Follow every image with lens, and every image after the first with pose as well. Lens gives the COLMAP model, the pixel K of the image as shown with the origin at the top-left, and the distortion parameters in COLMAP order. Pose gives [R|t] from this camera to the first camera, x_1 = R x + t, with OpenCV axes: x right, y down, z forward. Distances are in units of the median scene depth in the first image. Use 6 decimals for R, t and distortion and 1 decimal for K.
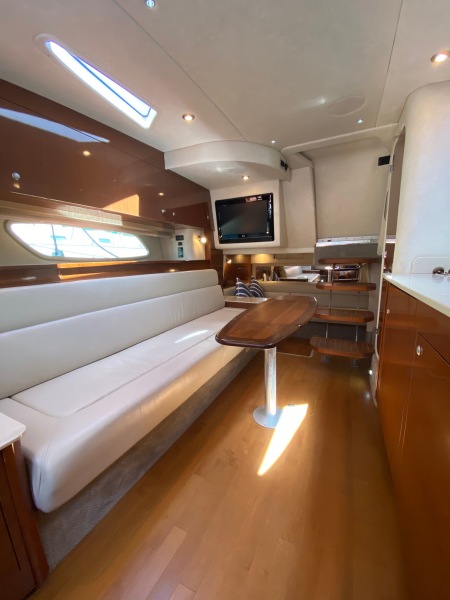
lens RADIAL K [[241.6, 0, 224.0], [0, 241.6, 300.5], [0, 0, 1]] dist [0.022055, -0.025168]
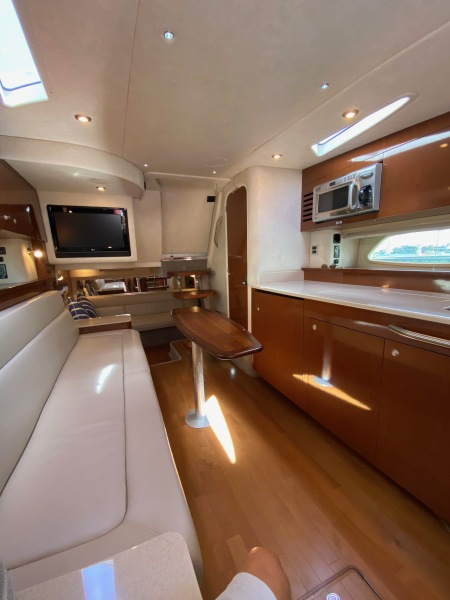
lens RADIAL K [[241.6, 0, 224.0], [0, 241.6, 300.5], [0, 0, 1]] dist [0.022055, -0.025168]
pose [[0.649371, -0.132365, 0.748864, -0.373641], [0.149997, 0.987684, 0.044509, -0.066949], [-0.745533, 0.083425, 0.661227, 0.095508]]
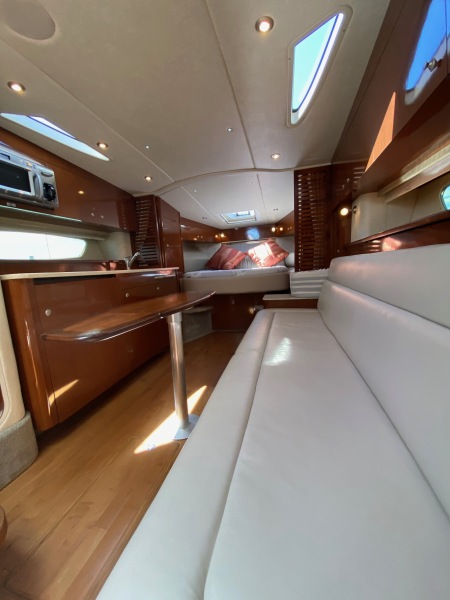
lens RADIAL K [[241.6, 0, 224.0], [0, 241.6, 300.5], [0, 0, 1]] dist [0.022055, -0.025168]
pose [[-0.977599, 0.098262, -0.186132, 0.122116], [0.036916, 0.950675, 0.307985, -0.167309], [0.207214, 0.294215, -0.933006, 1.289172]]
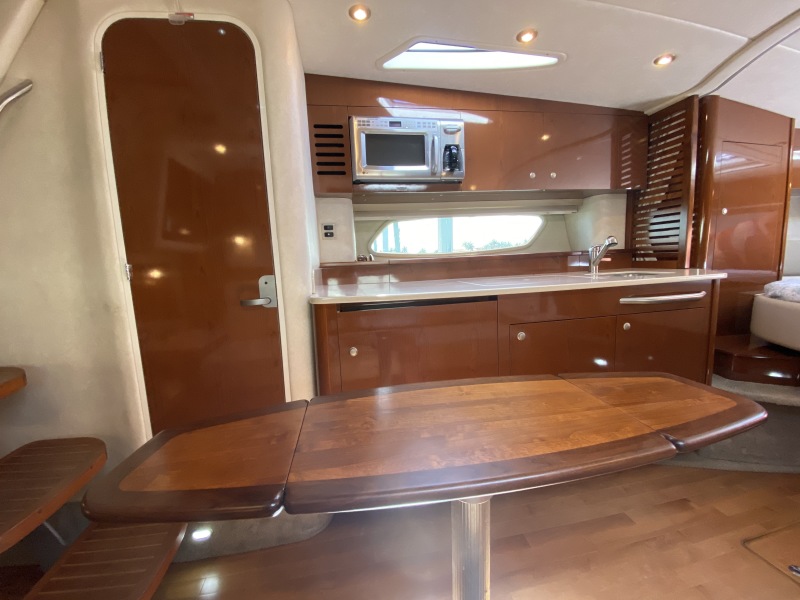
lens RADIAL K [[322.1, 0, 398.5], [0, 322.1, 299.4], [0, 0, 1]] dist [0.022055, -0.025168]
pose [[-0.589964, -0.061923, 0.805051, -0.031011], [0.190007, 0.958407, 0.212962, -0.156593], [-0.784754, 0.278605, -0.553660, 0.858940]]
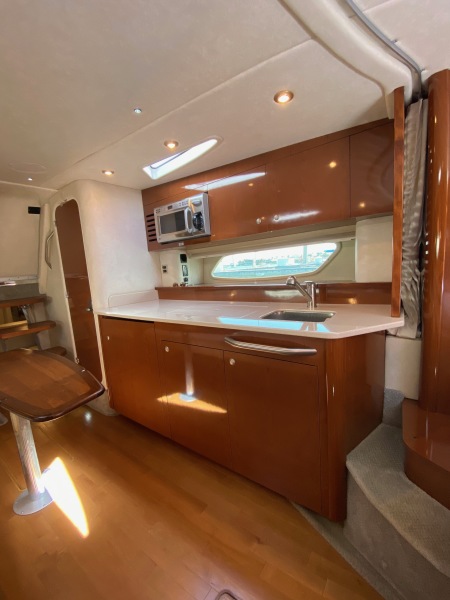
lens RADIAL K [[241.6, 0, 224.0], [0, 241.6, 300.5], [0, 0, 1]] dist [0.022055, -0.025168]
pose [[0.167109, -0.128900, 0.977476, -0.314513], [0.233615, 0.968361, 0.087759, -0.077107], [-0.957861, 0.213688, 0.191935, 0.052918]]
